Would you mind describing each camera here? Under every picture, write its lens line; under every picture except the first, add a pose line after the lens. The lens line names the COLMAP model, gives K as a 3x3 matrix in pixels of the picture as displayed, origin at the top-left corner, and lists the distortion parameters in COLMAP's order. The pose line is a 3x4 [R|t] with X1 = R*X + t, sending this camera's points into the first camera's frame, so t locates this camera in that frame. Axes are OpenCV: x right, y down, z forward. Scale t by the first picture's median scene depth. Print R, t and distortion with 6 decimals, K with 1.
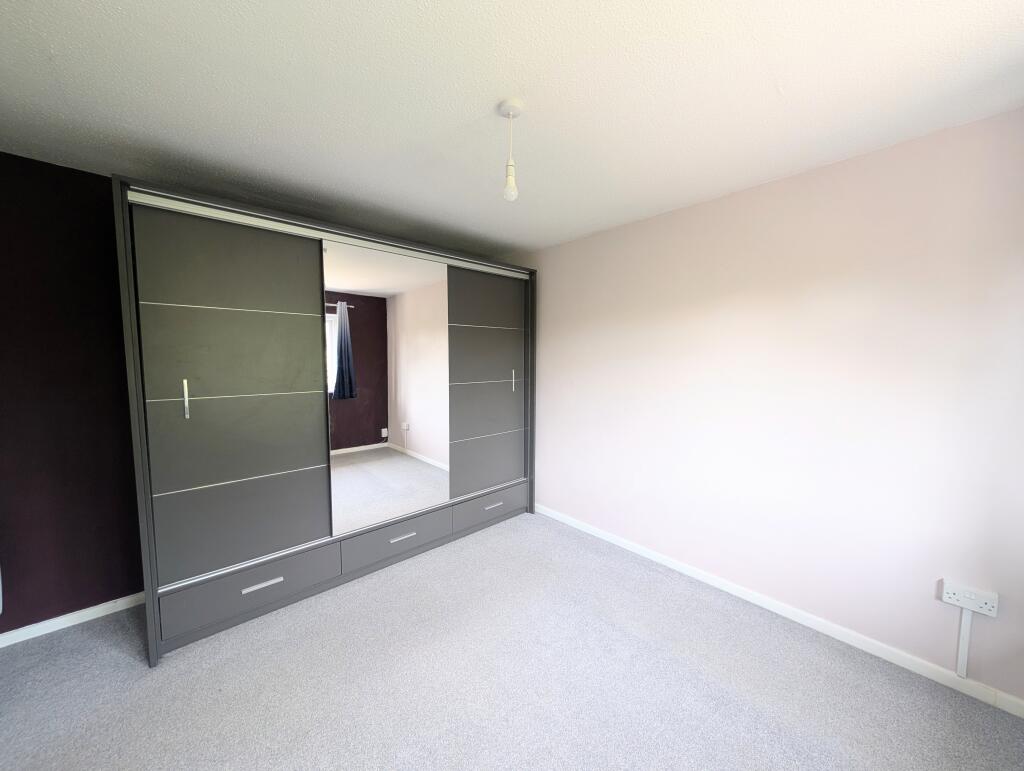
lens RADIAL K [[380.8, 0, 512.0], [0, 380.8, 385.5], [0, 0, 1]] dist [-0.000440, -0.000136]
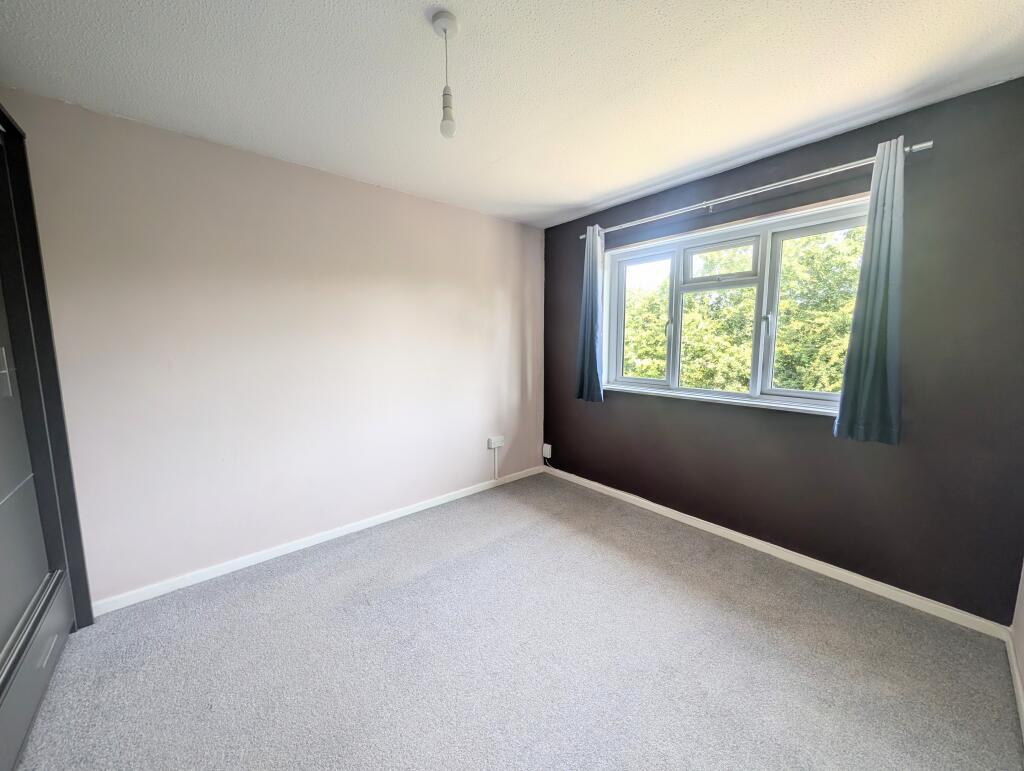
lens RADIAL K [[380.8, 0, 512.0], [0, 380.8, 385.5], [0, 0, 1]] dist [-0.000440, -0.000136]
pose [[0.053531, -0.174779, 0.983151, -0.735851], [0.063008, 0.983192, 0.171355, -0.097511], [-0.996576, 0.052773, 0.063644, 0.680292]]
